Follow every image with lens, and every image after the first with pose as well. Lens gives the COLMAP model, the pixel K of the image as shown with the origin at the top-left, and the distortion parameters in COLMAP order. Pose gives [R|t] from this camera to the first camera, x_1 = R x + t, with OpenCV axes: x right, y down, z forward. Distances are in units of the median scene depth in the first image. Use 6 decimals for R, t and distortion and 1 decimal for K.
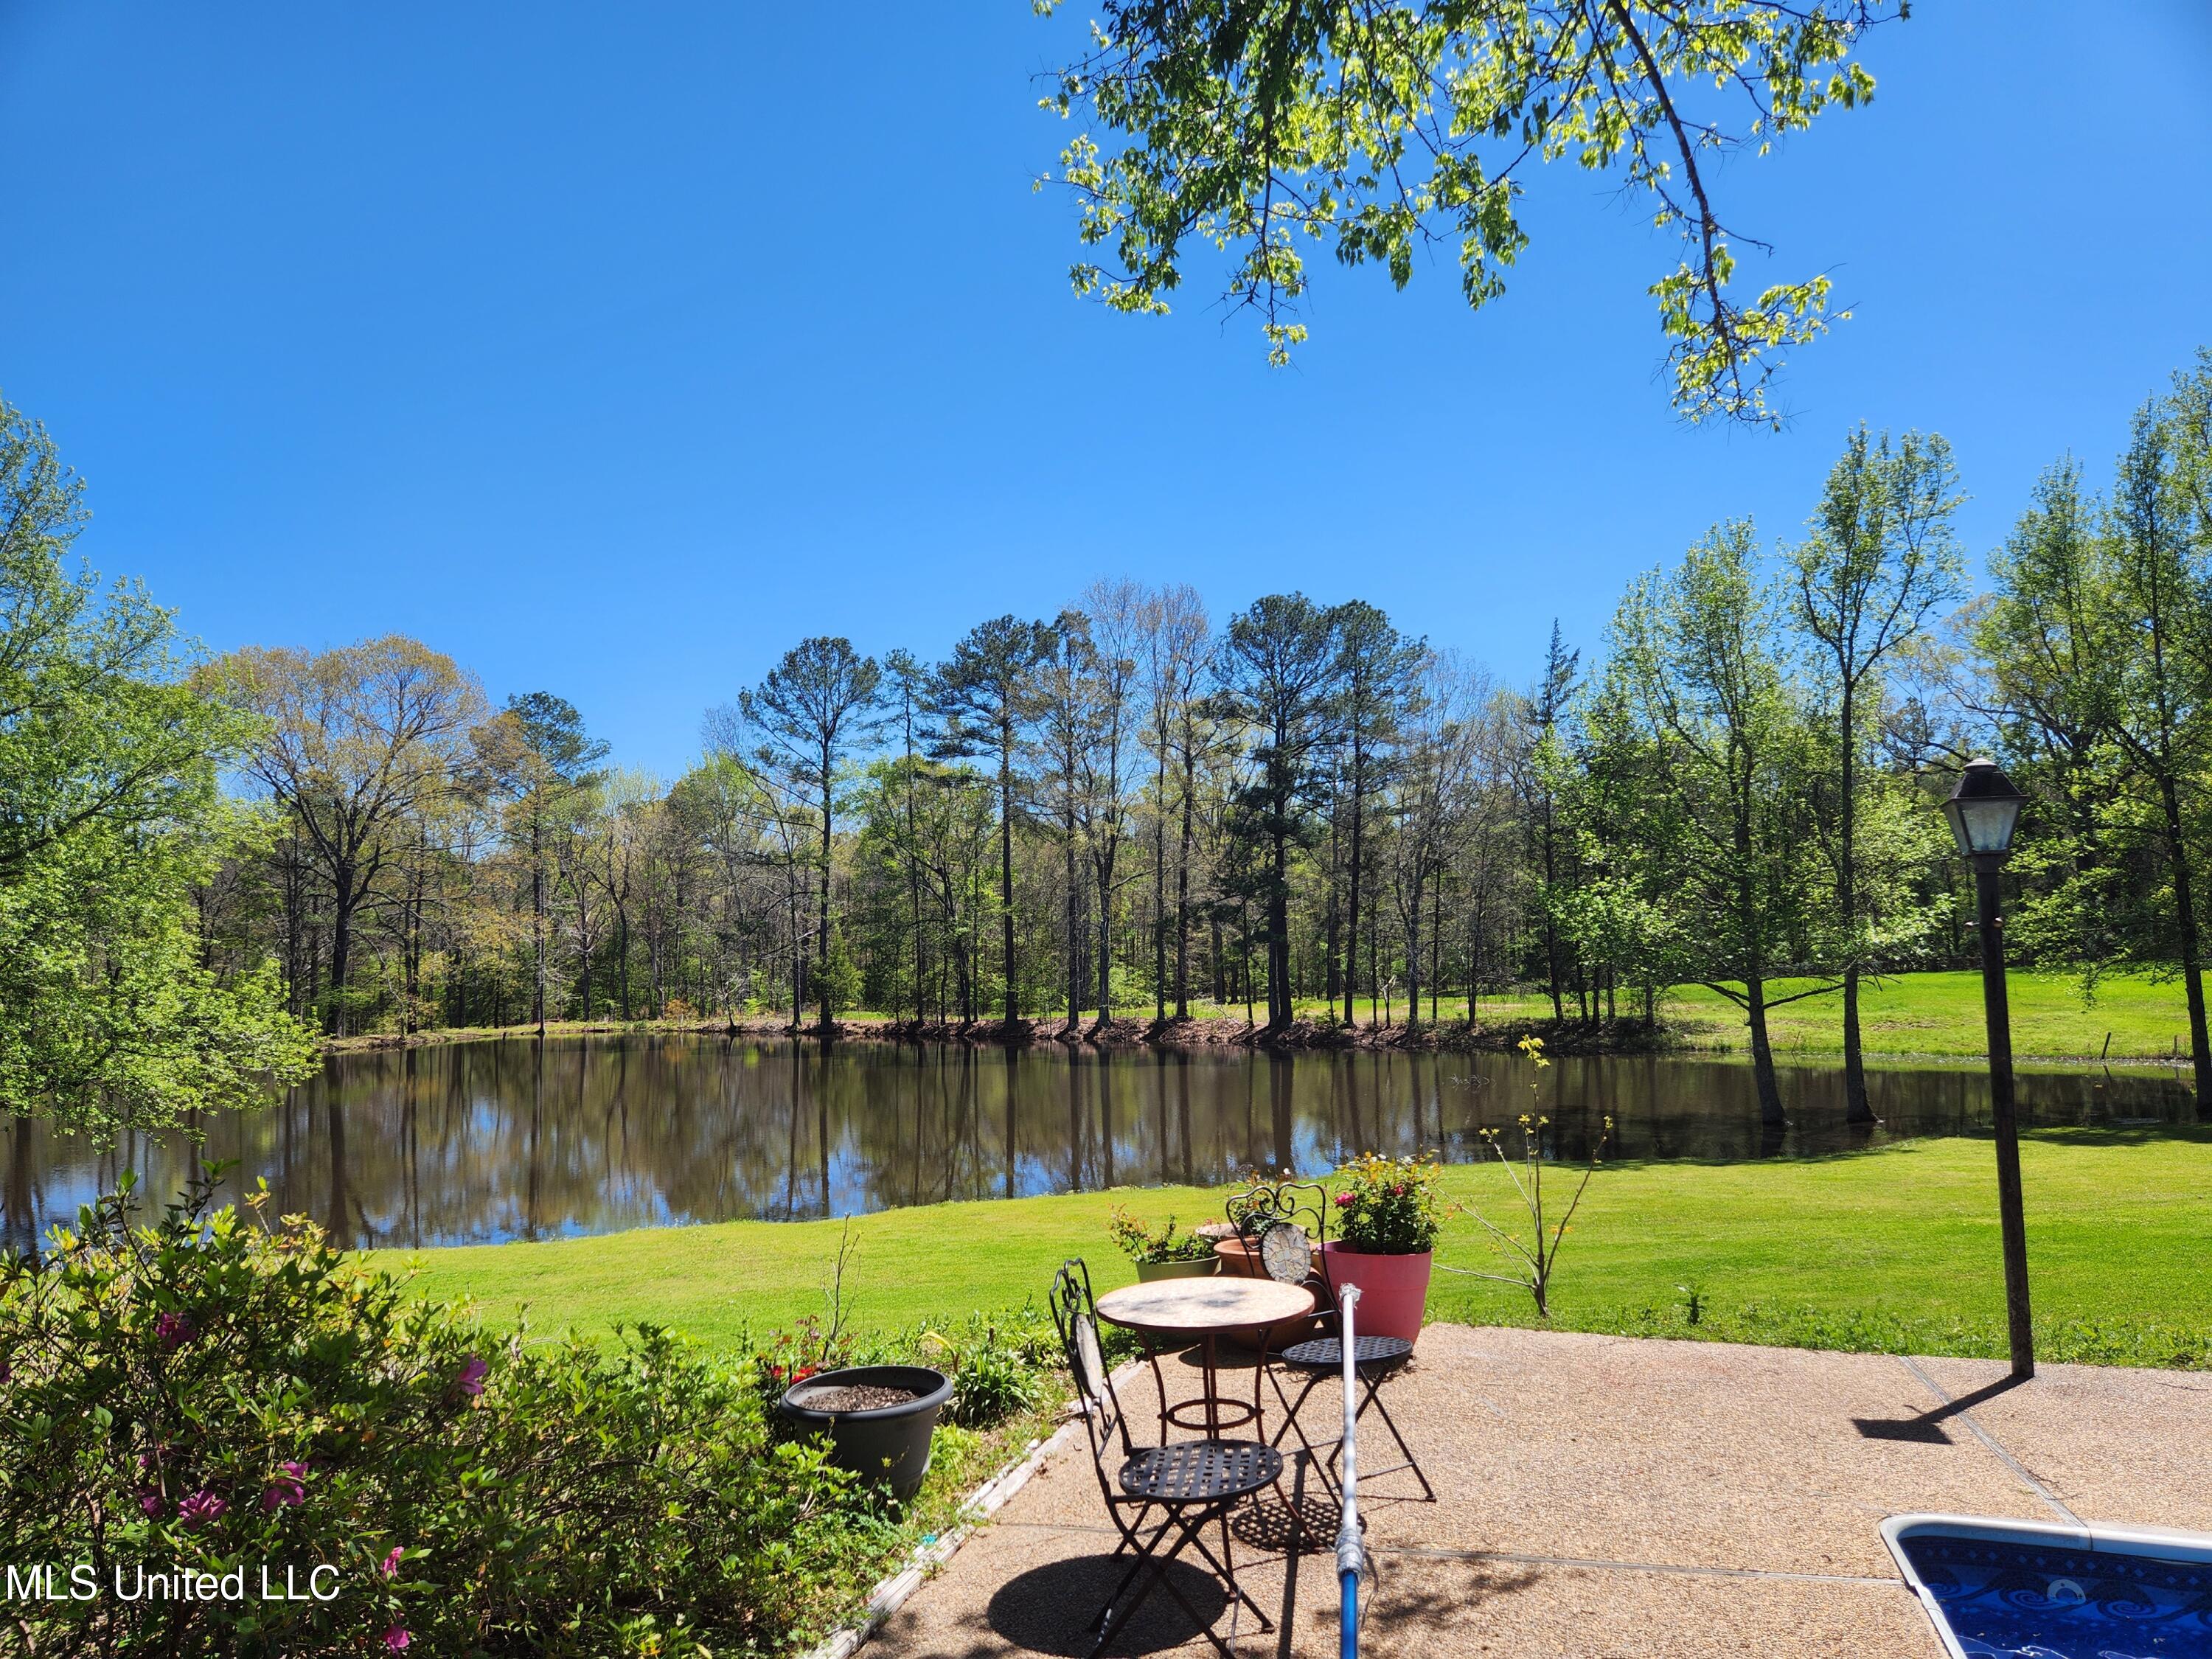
lens RADIAL K [[1458.5, 0, 1094.0], [0, 1458.5, 857.2], [0, 0, 1]] dist [0.062019, -0.047830]
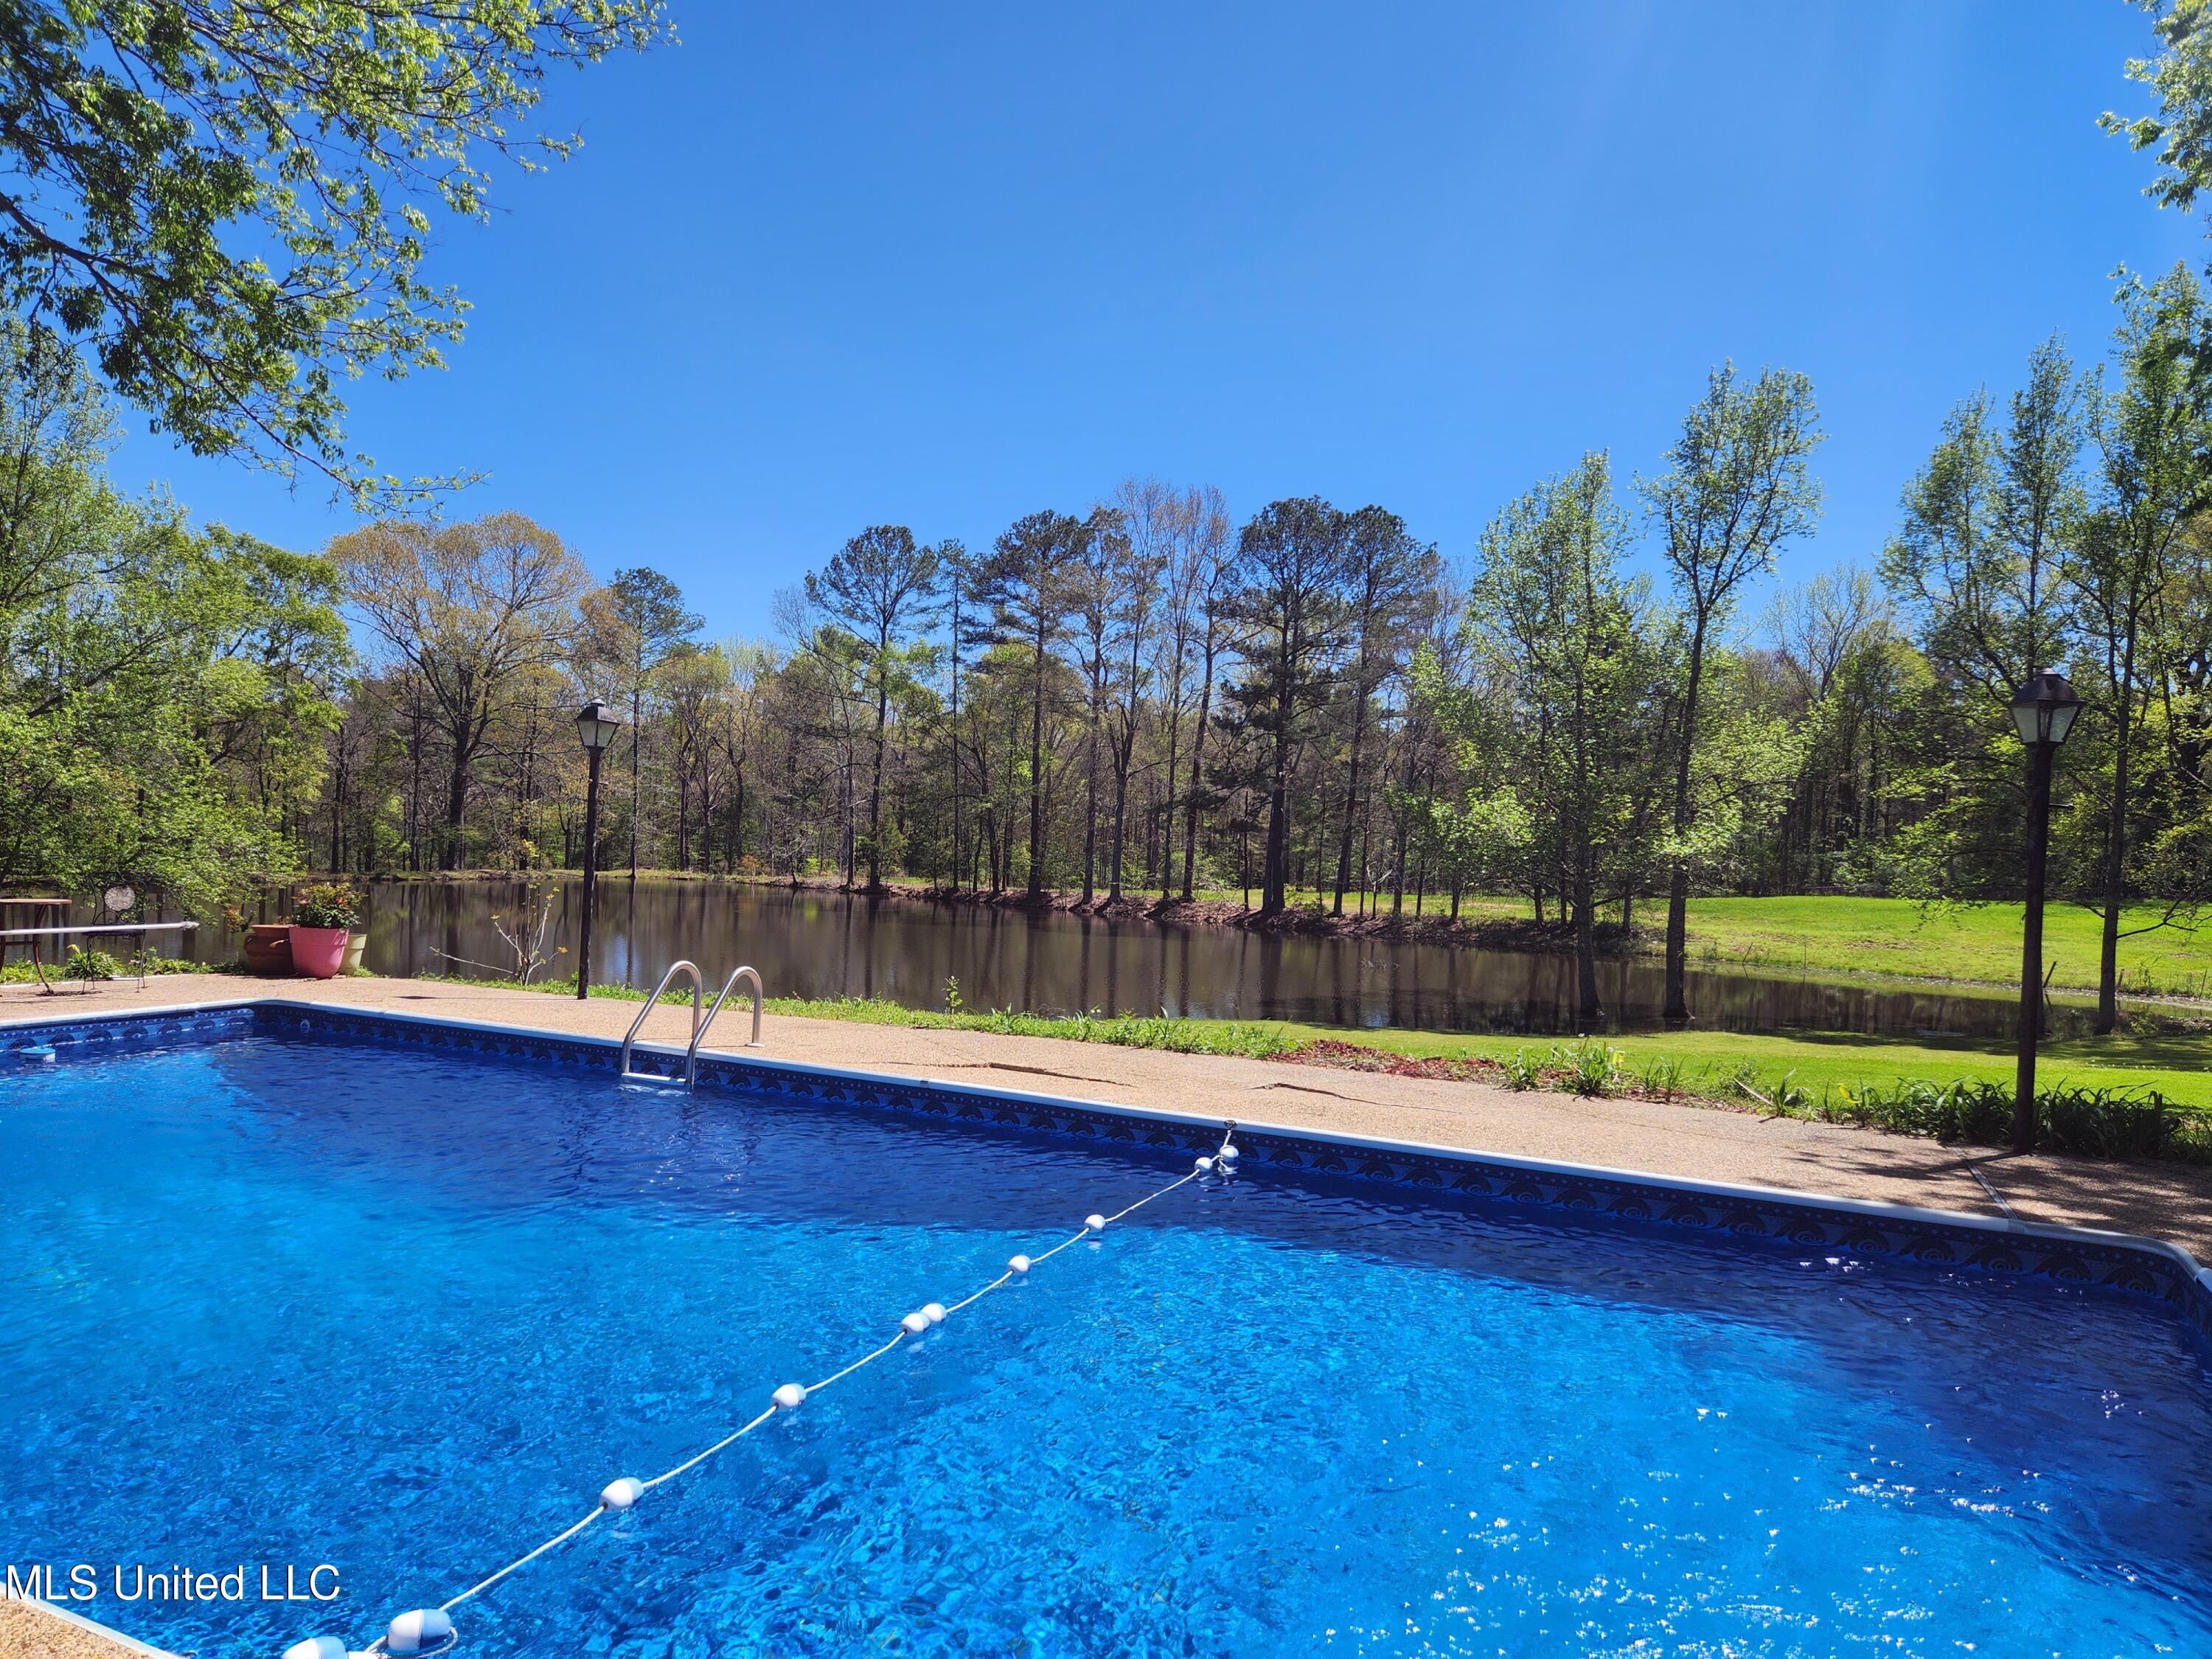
lens RADIAL K [[1458.5, 0, 1068.3], [0, 1458.5, 866.3], [0, 0, 1]] dist [0.062019, -0.047830]
pose [[0.990103, 0.058663, -0.127492, 0.103804], [-0.047628, 0.994986, 0.087950, -0.003277], [0.132012, -0.081007, 0.987932, -0.062563]]
